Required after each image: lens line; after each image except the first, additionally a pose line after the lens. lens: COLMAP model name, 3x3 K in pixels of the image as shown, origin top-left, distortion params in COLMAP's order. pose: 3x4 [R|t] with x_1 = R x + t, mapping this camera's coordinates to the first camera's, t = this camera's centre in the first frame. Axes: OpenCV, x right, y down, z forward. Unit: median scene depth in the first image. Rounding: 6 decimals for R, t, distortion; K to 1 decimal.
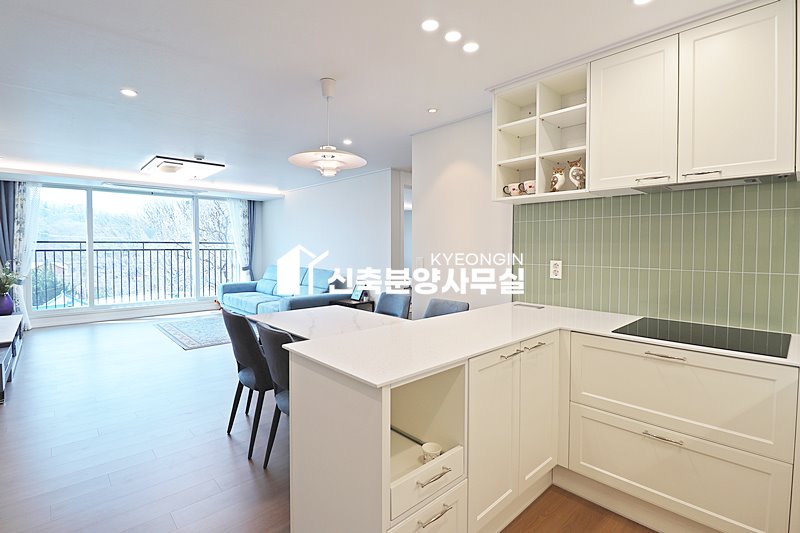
lens RADIAL K [[379.7, 0, 400.2], [0, 379.7, 257.7], [0, 0, 1]] dist [-0.000143, -0.015057]
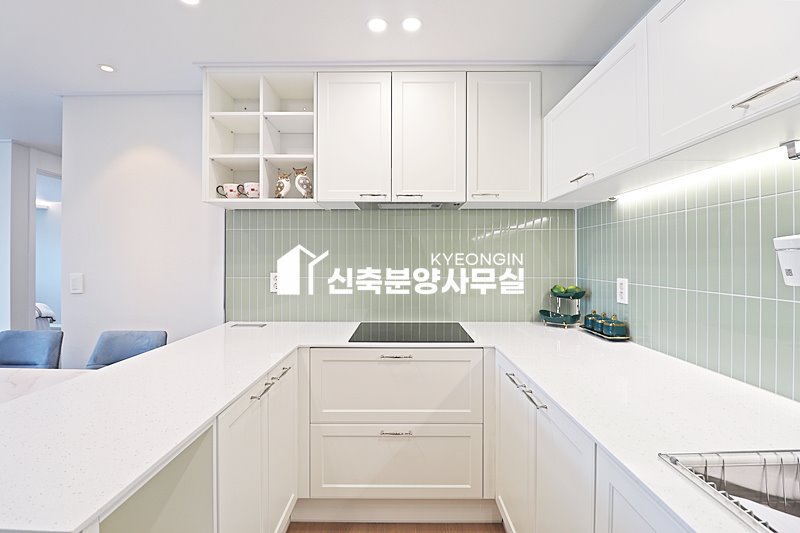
lens RADIAL K [[373.0, 0, 400.8], [0, 373.0, 257.1], [0, 0, 1]] dist [-0.000893, -0.013022]
pose [[0.684868, 0.002059, 0.728664, -0.054015], [0.022596, 0.999455, -0.024062, -0.001532], [-0.728317, 0.032944, 0.684448, 0.165362]]
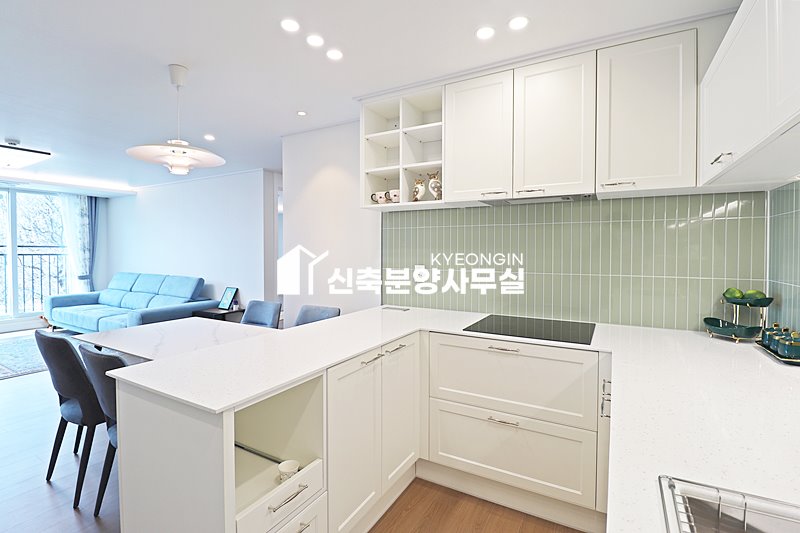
lens RADIAL K [[373.0, 0, 400.8], [0, 373.0, 257.1], [0, 0, 1]] dist [-0.000893, -0.013022]
pose [[0.952633, -0.006301, 0.304056, 0.043266], [0.009218, 0.999924, -0.008161, -0.007841], [-0.303981, 0.010577, 0.952619, 0.011514]]
